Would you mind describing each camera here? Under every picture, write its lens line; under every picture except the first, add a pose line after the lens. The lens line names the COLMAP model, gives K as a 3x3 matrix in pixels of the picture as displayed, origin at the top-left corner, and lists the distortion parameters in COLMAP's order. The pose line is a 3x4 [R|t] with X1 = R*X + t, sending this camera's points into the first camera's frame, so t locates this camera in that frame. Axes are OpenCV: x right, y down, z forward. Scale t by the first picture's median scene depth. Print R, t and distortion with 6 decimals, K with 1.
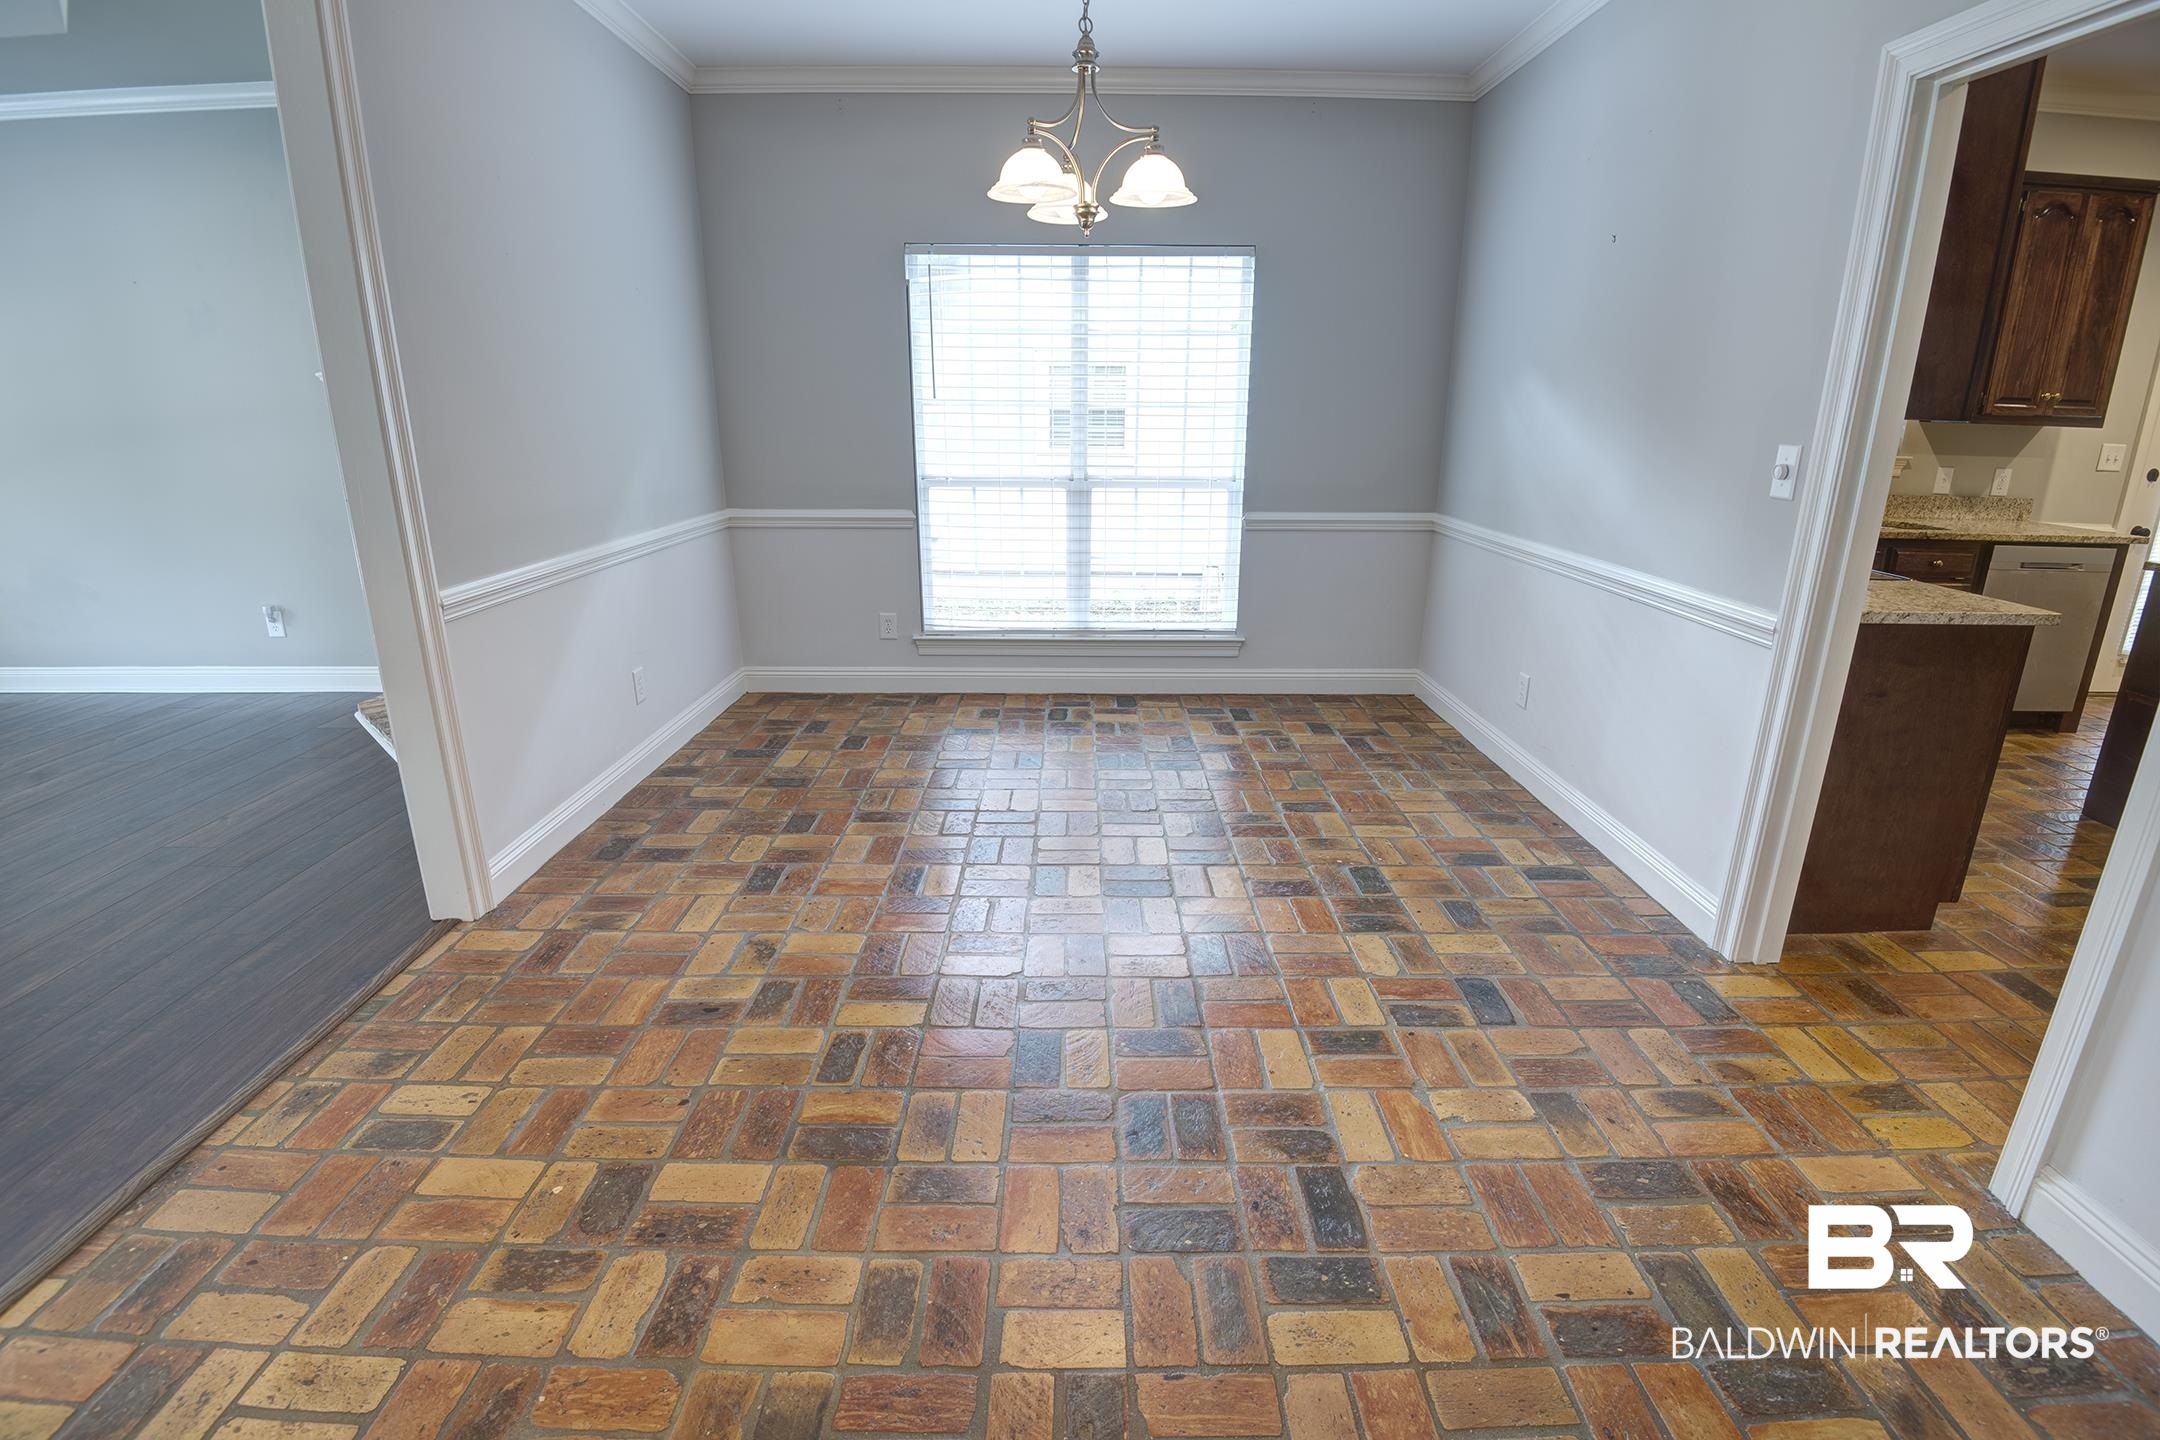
lens RADIAL K [[1014.5, 0, 1093.7], [0, 1014.5, 715.1], [0, 0, 1]] dist [-0.041879, -0.000615]
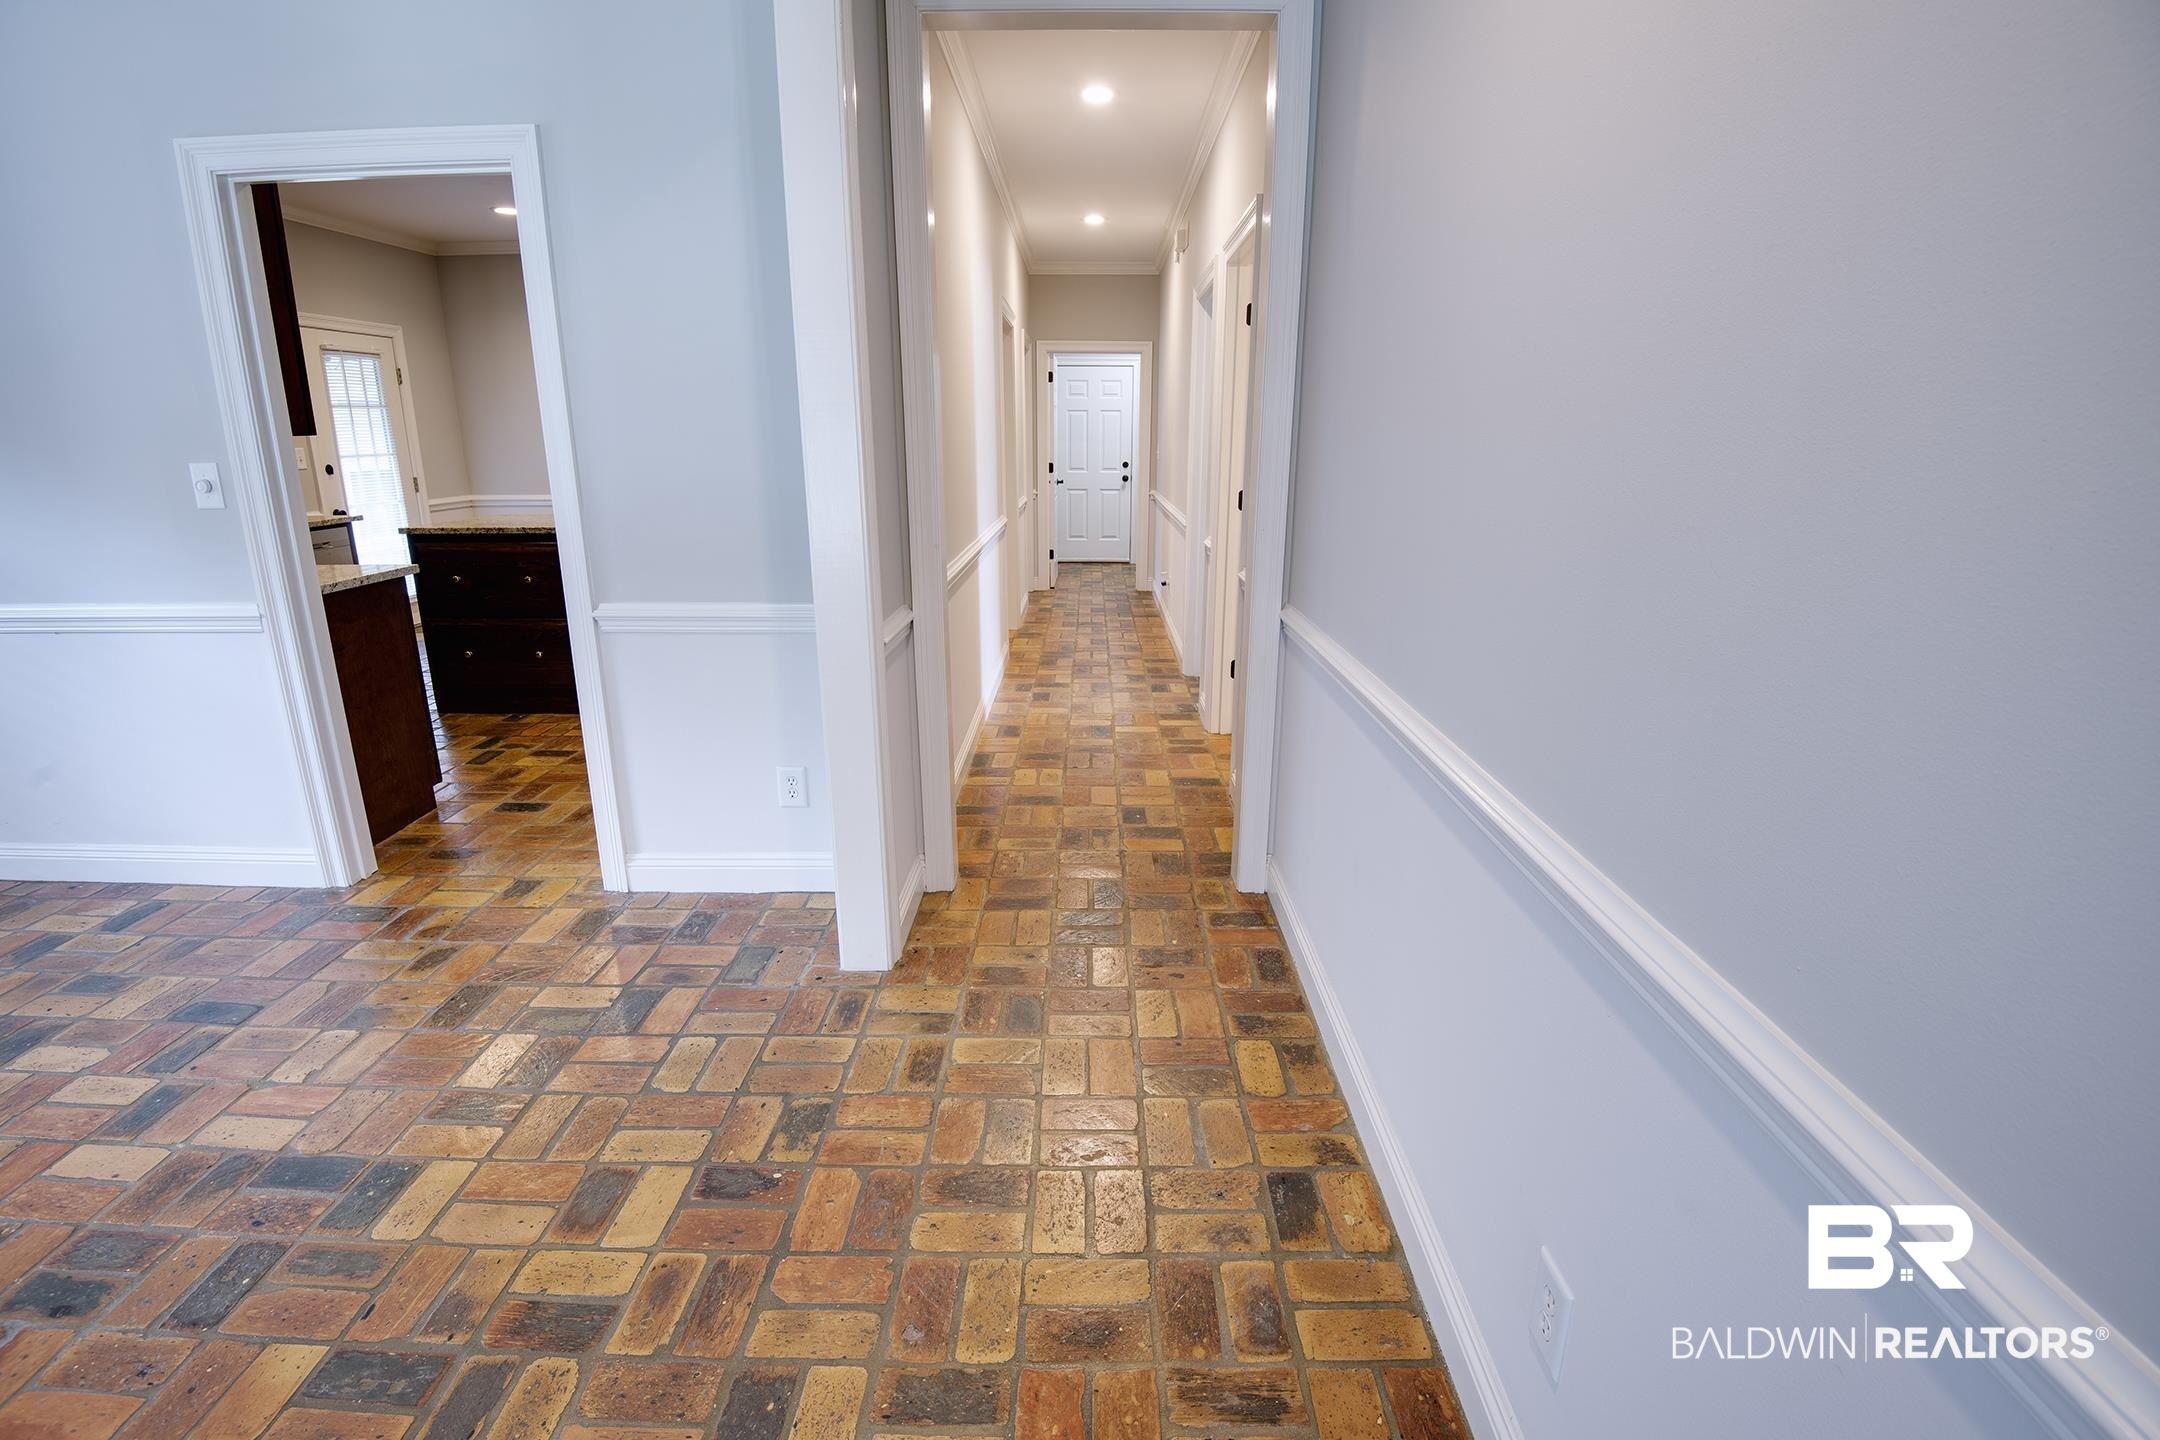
lens RADIAL K [[994.1, 0, 1080.0], [0, 994.1, 720.0], [0, 0, 1]] dist [-0.014338, -0.021425]
pose [[0.023649, -0.287940, 0.957356, -0.403448], [0.289498, 0.918566, 0.269122, -0.000267], [-0.956886, 0.270789, 0.105082, -0.027411]]
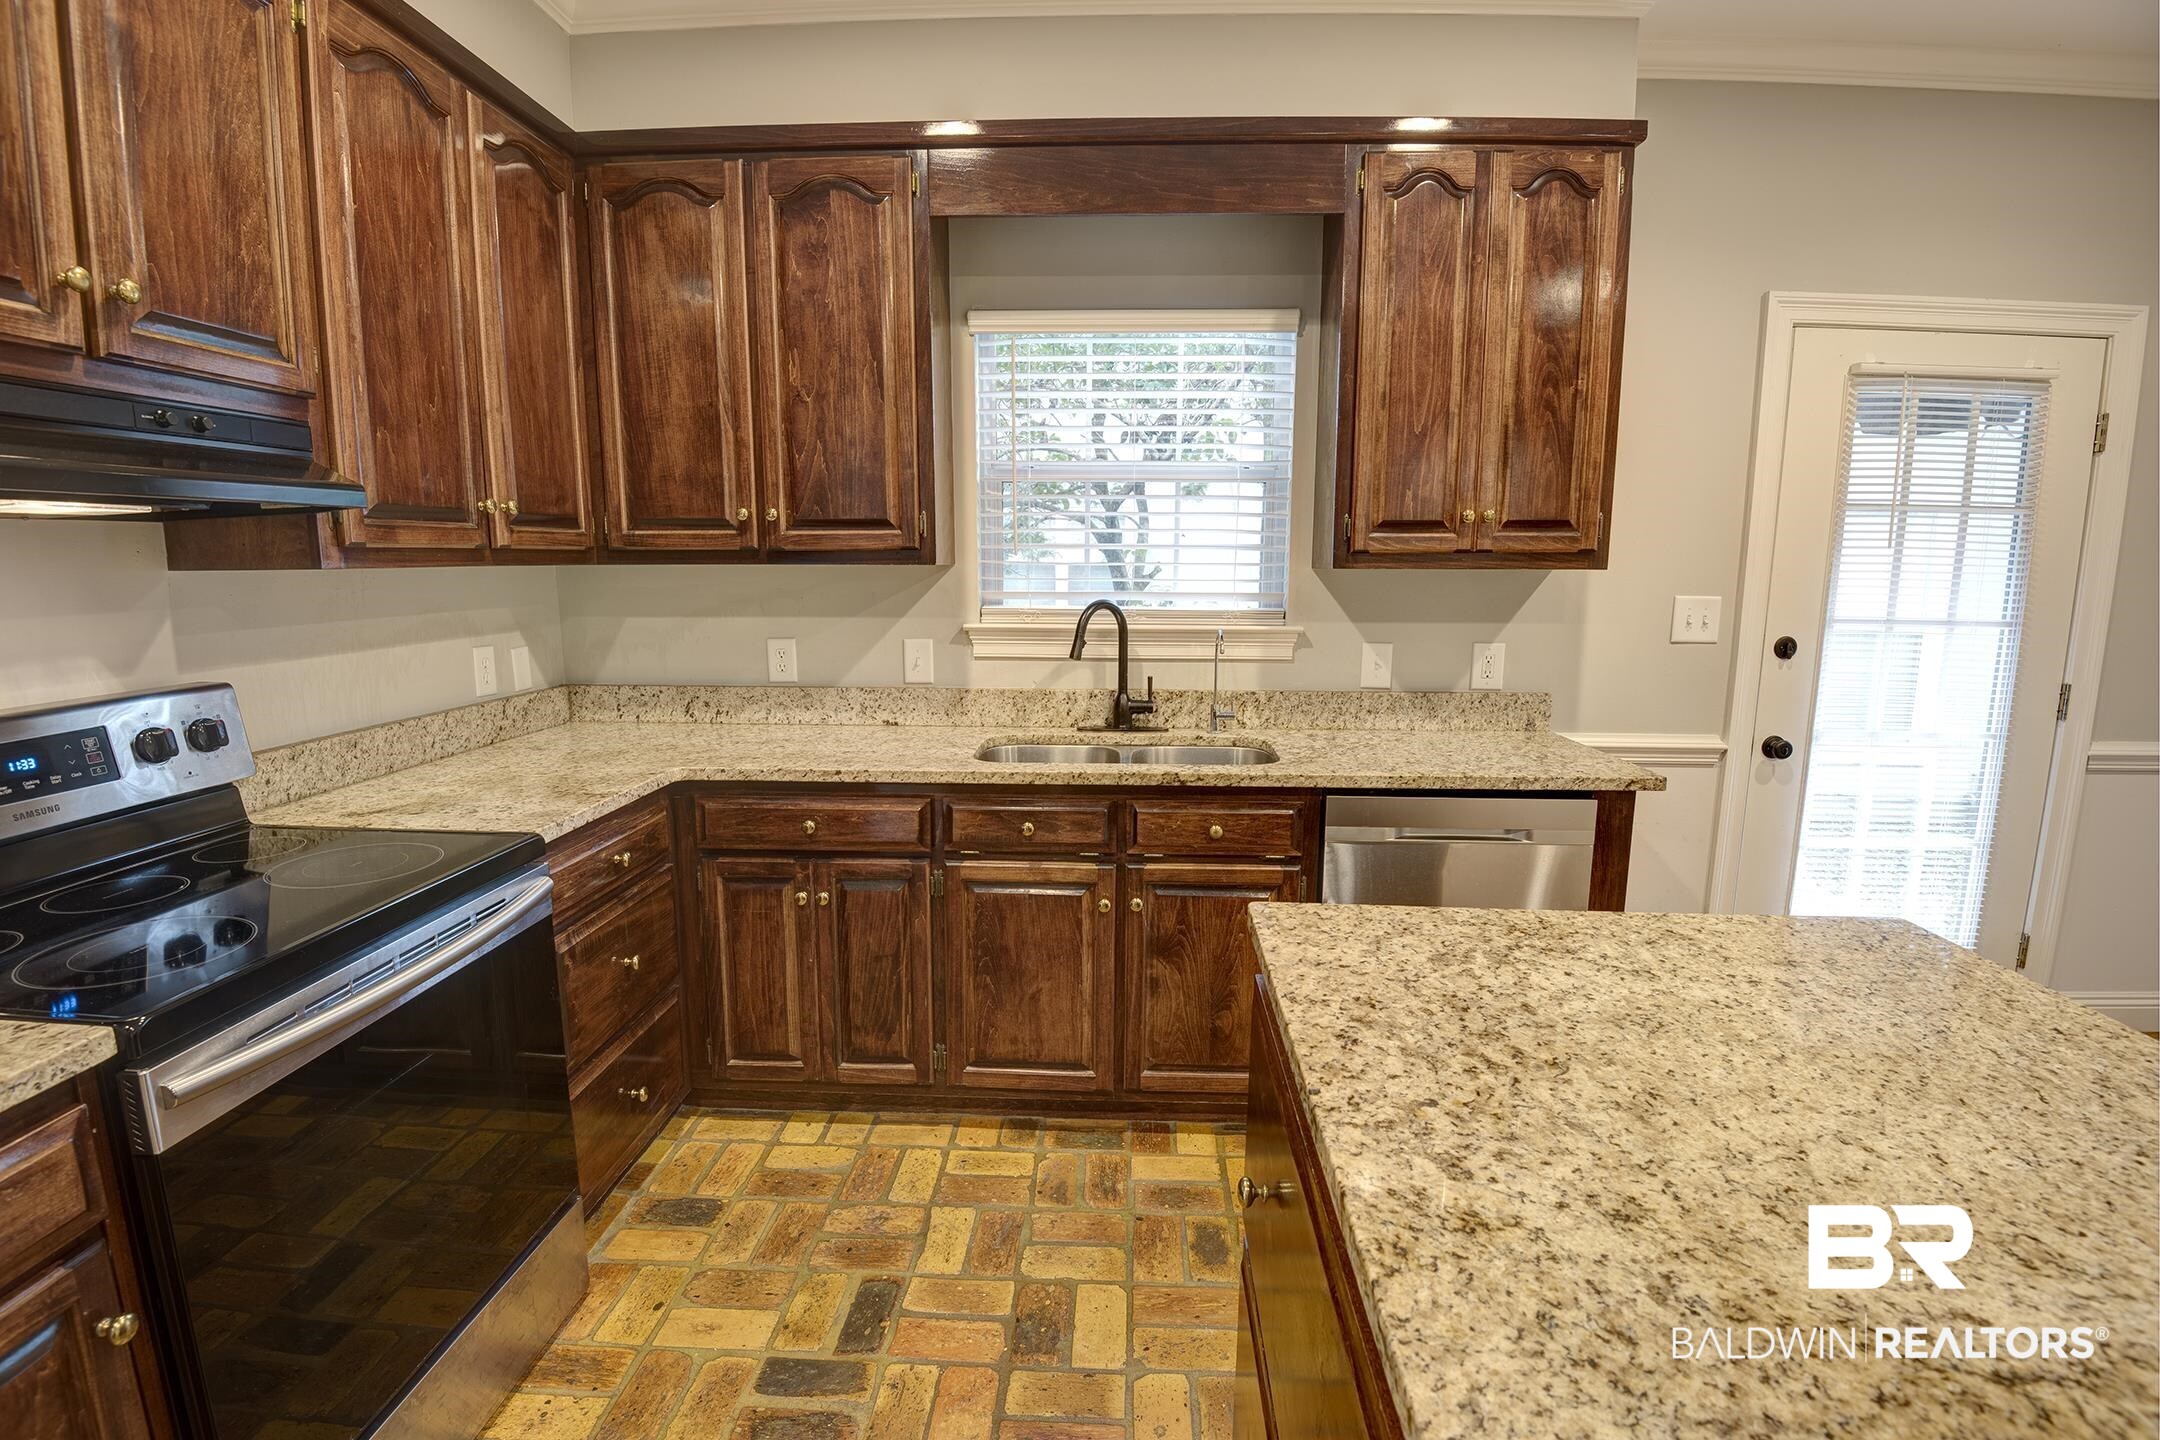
lens RADIAL K [[994.1, 0, 1080.0], [0, 994.1, 720.0], [0, 0, 1]] dist [-0.014338, -0.021425]
pose [[0.998399, 0.001759, -0.056535, 1.275872], [-0.009682, 0.990080, -0.140170, -0.215891], [0.055728, 0.140493, 0.988512, 0.723714]]
